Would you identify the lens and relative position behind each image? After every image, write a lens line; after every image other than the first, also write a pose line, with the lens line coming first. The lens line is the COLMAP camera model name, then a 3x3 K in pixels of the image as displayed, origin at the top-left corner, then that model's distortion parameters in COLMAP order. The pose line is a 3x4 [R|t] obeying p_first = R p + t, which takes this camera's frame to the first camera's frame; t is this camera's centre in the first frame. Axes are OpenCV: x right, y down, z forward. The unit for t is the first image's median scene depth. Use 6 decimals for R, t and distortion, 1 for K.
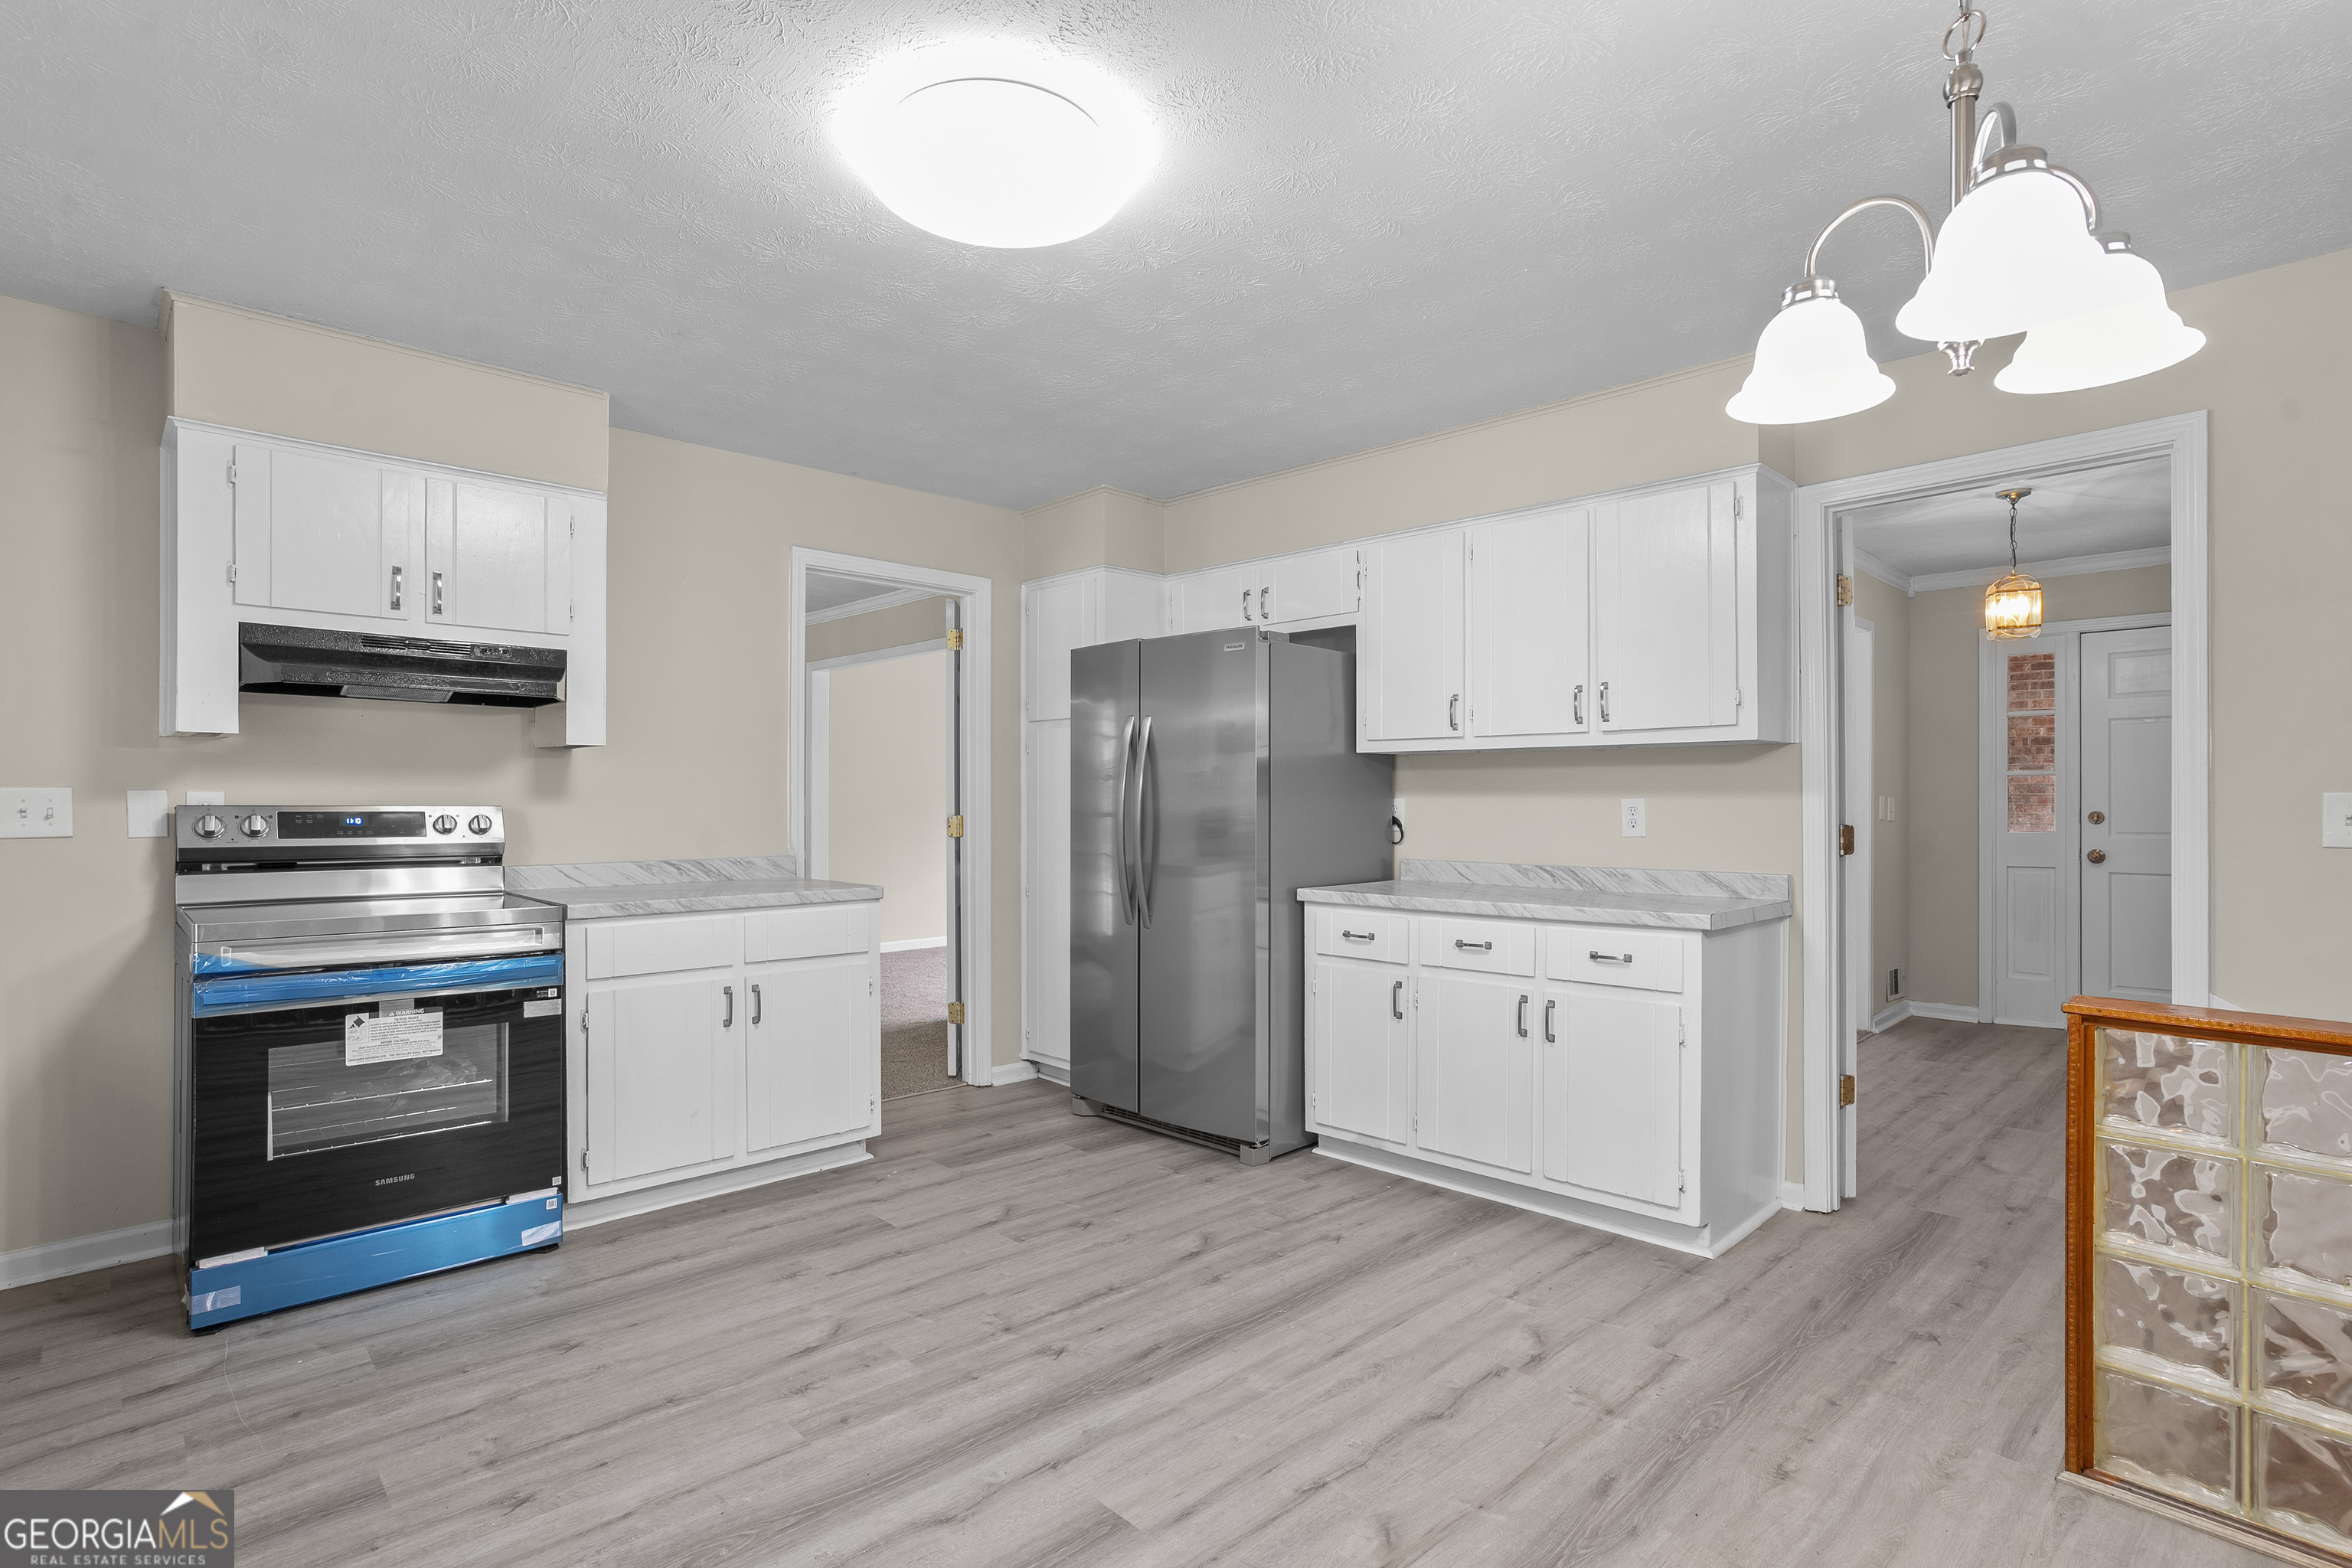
lens RADIAL K [[1149.0, 0, 1187.2], [0, 1149.0, 802.6], [0, 0, 1]] dist [-0.025592, 0.006730]
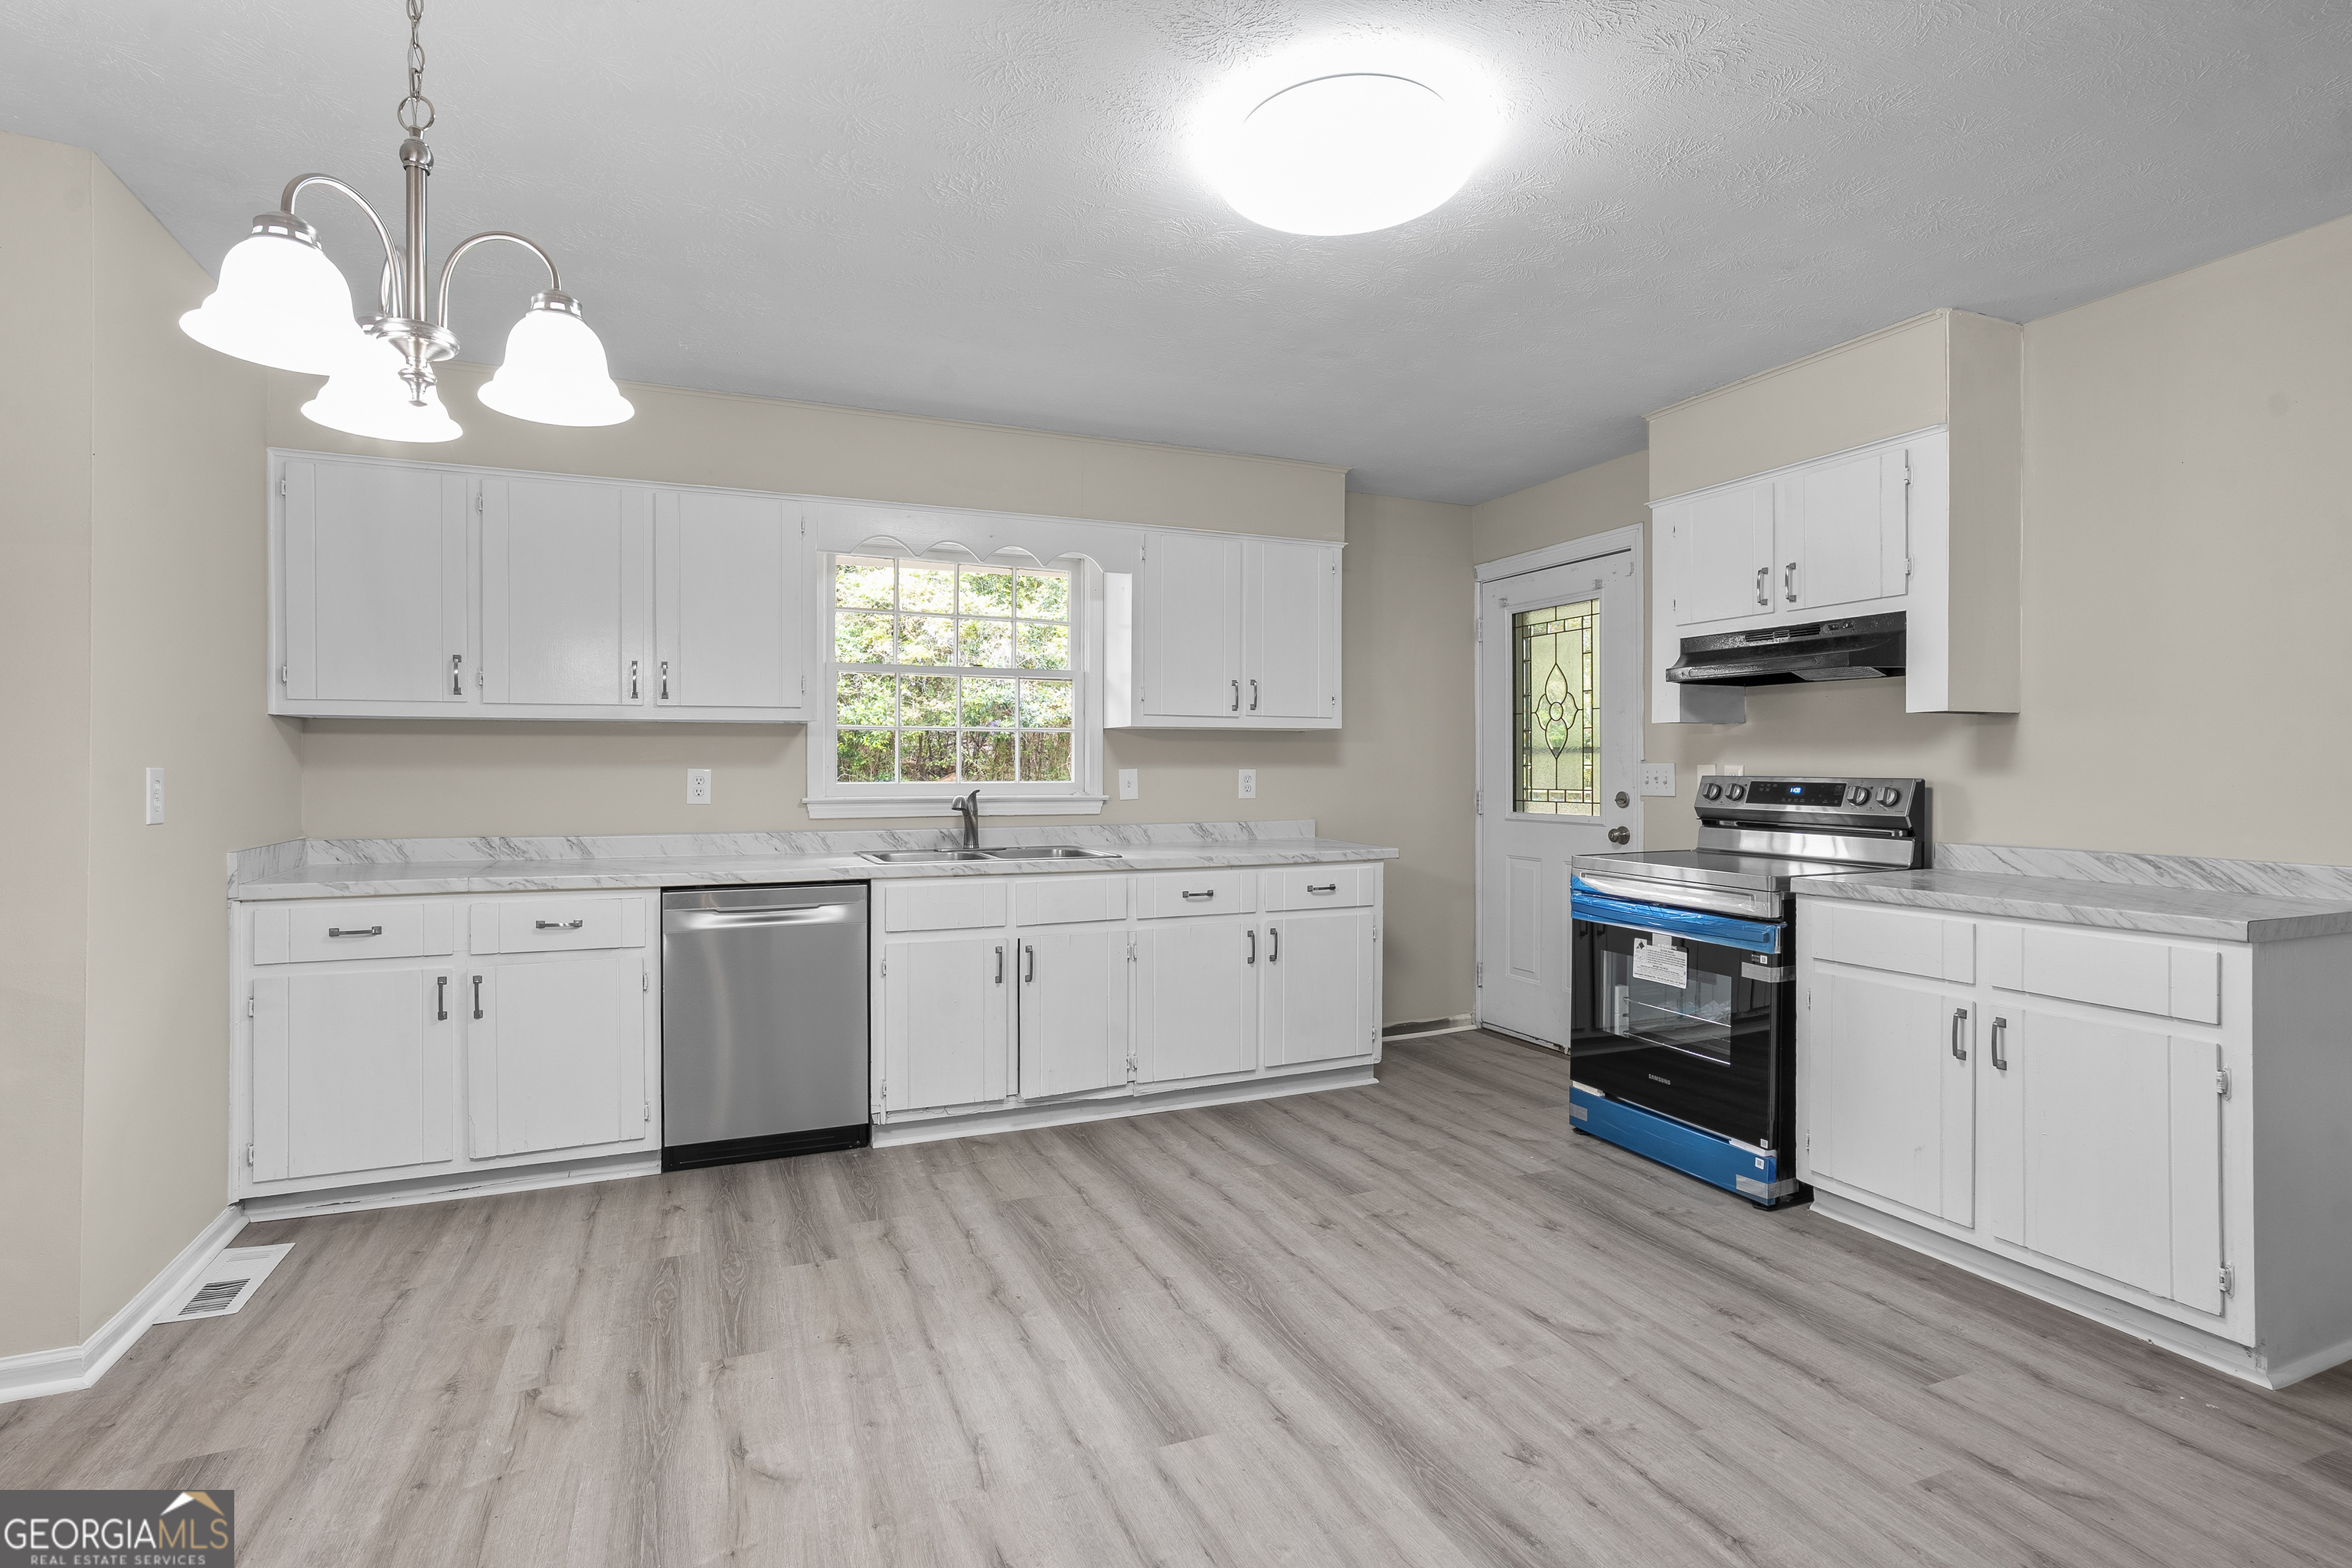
lens RADIAL K [[1145.5, 0, 1156.8], [0, 1145.5, 770.7], [0, 0, 1]] dist [-0.023126, 0.007411]
pose [[-0.378659, 0.000059, -0.925536, 0.672061], [-0.004545, 0.999988, 0.001924, -0.003650], [0.925525, 0.004935, -0.378654, 0.984769]]
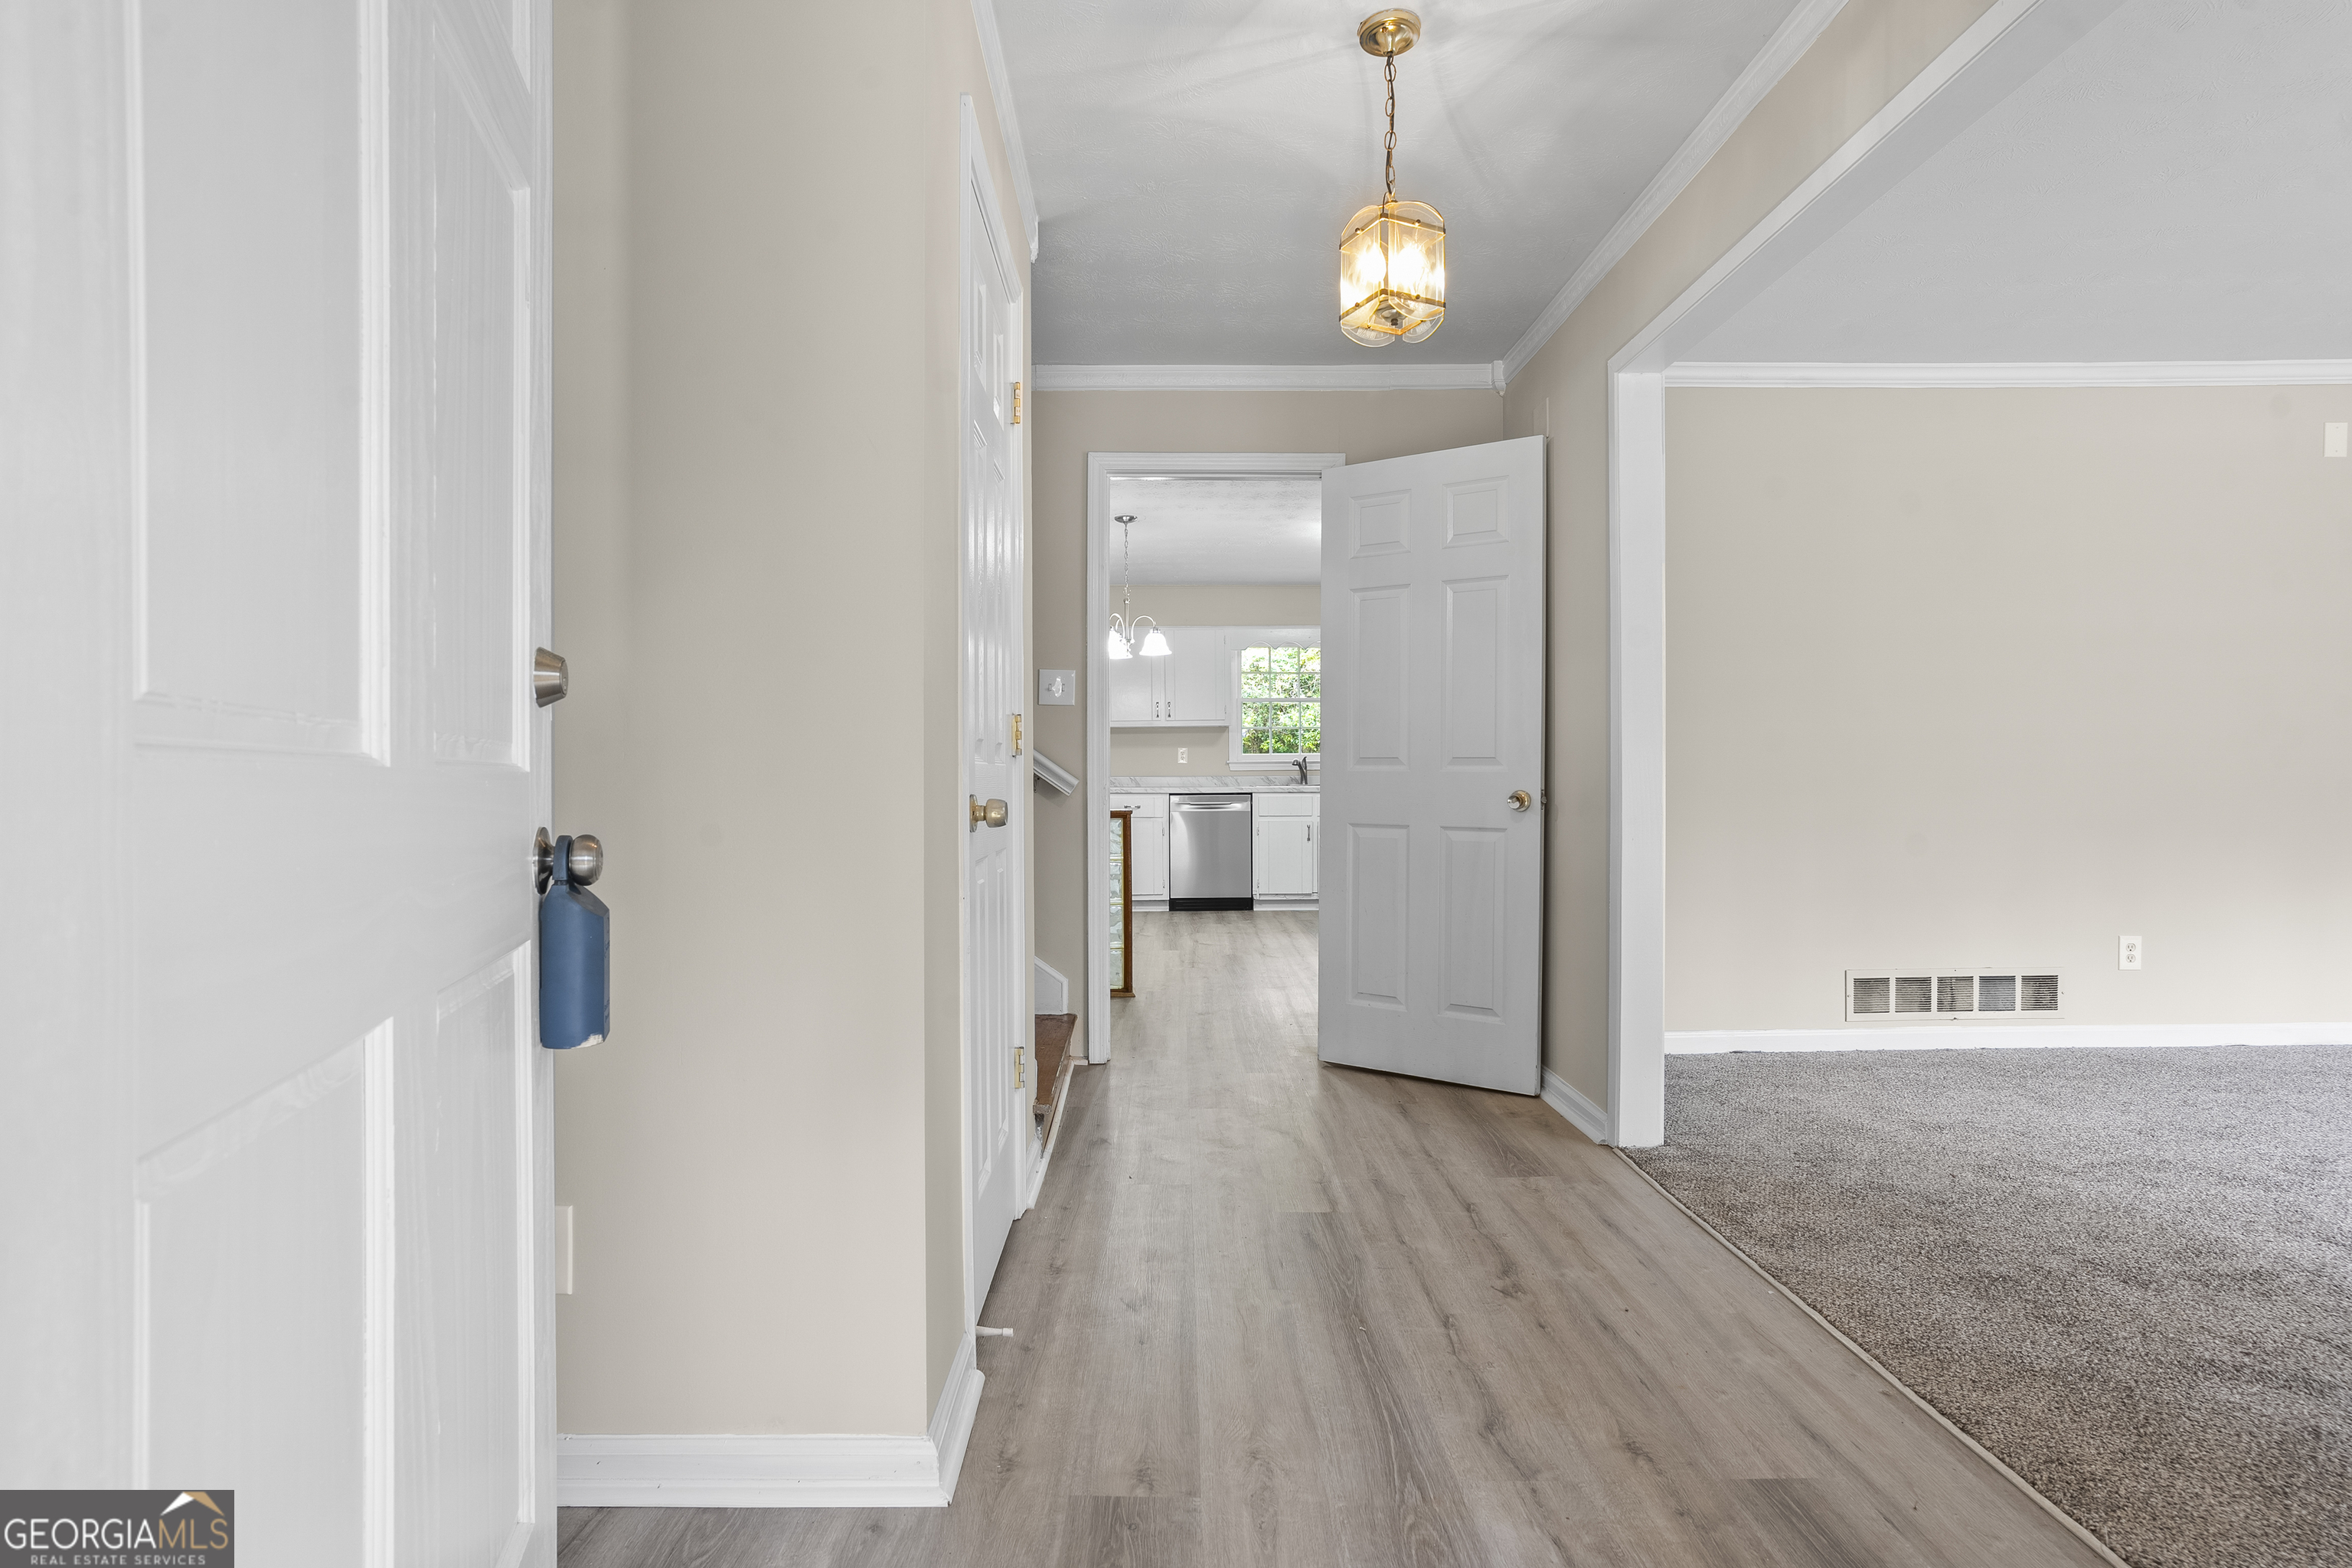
lens RADIAL K [[1145.5, 0, 1174.7], [0, 1145.5, 776.7], [0, 0, 1]] dist [-0.023126, 0.007411]
pose [[-0.693142, 0.004577, -0.720787, 1.956462], [0.002951, 0.999989, 0.003513, 0.071599], [0.720795, 0.000308, -0.693148, 2.179094]]
